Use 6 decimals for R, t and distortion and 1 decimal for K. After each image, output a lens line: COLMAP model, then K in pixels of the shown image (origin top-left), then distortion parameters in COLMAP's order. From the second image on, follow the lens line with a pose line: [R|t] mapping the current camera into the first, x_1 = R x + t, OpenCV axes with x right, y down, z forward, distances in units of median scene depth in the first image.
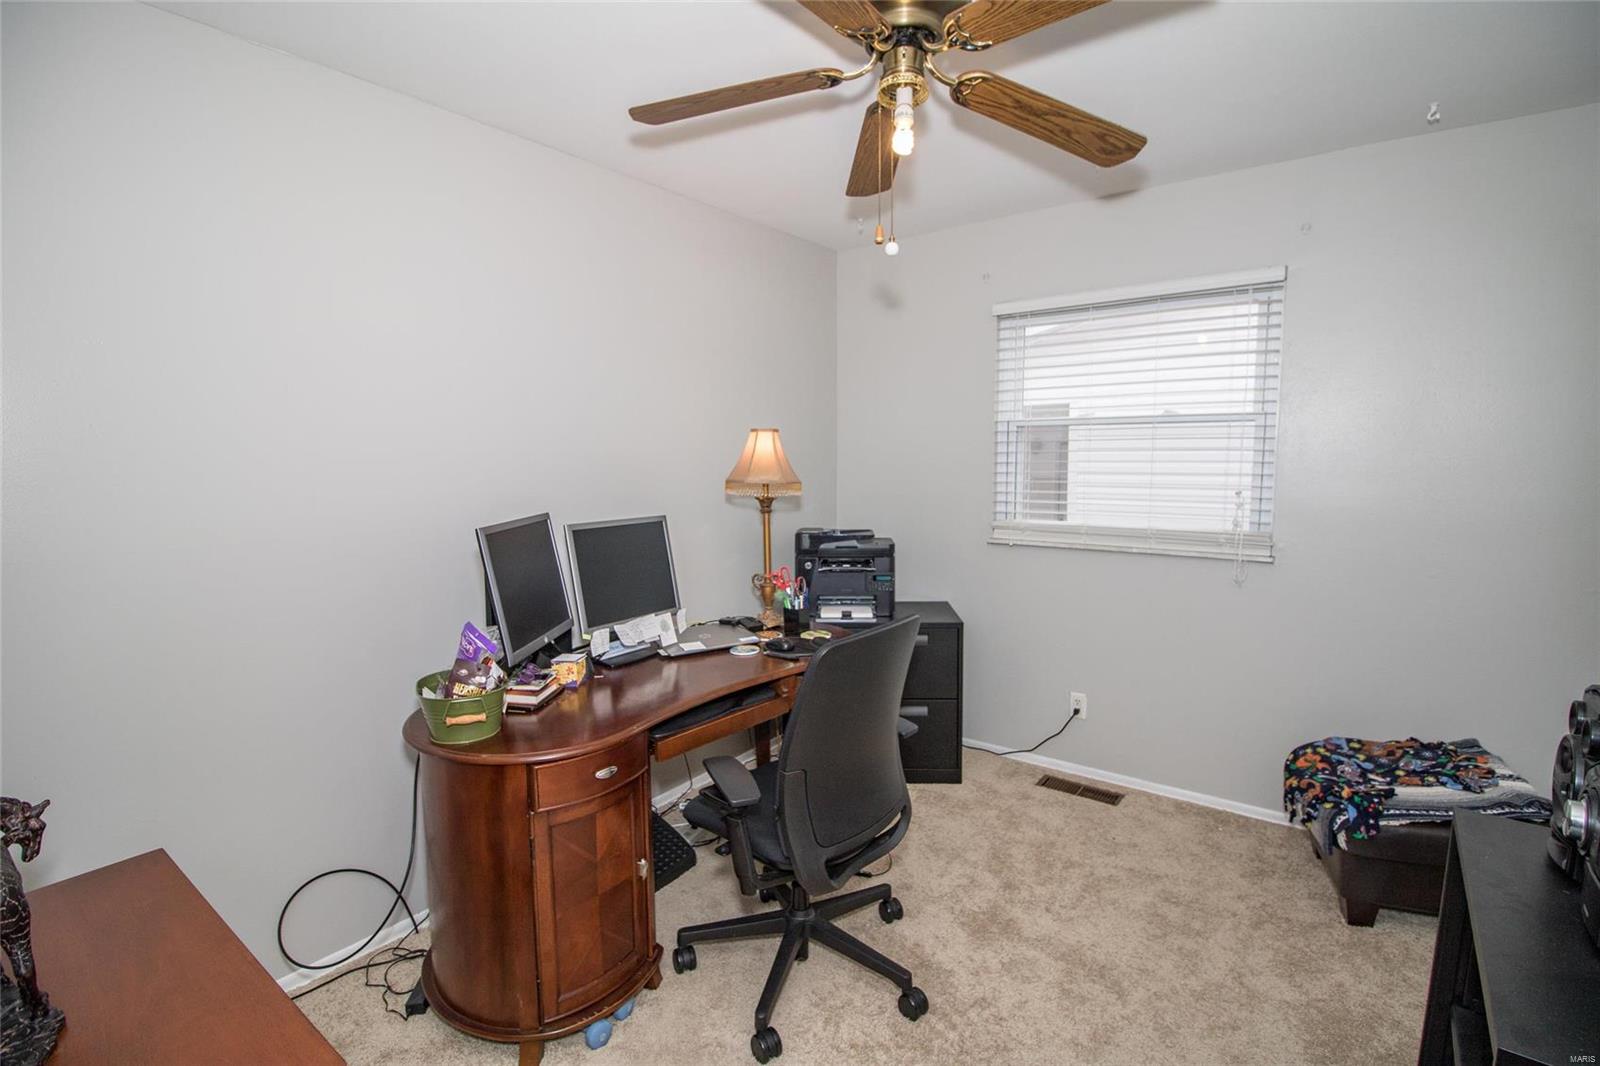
lens RADIAL K [[787.0, 0, 807.8], [0, 787.0, 533.9], [0, 0, 1]] dist [-0.015208, 0.000538]
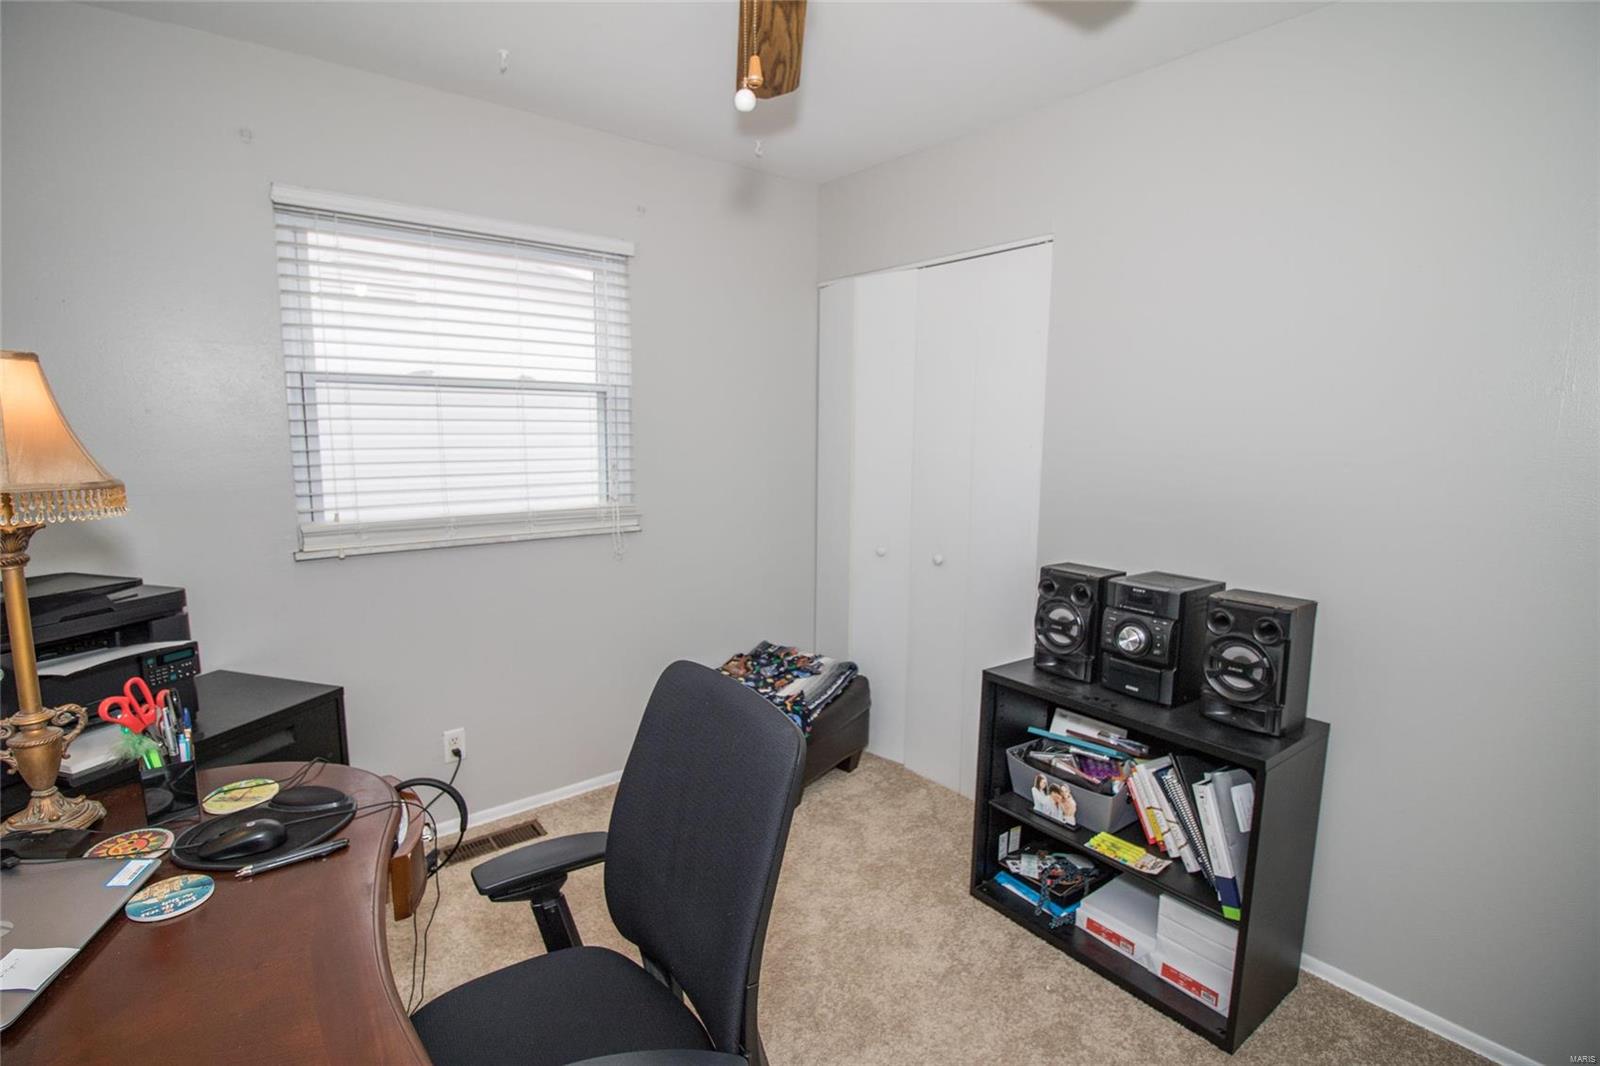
lens RADIAL K [[787.0, 0, 805.9], [0, 787.0, 534.7], [0, 0, 1]] dist [-0.015208, 0.000538]
pose [[0.212723, -0.128016, 0.968690, -0.361742], [0.086220, 0.989973, 0.111895, -0.054357], [-0.973301, 0.059717, 0.221628, 0.541122]]
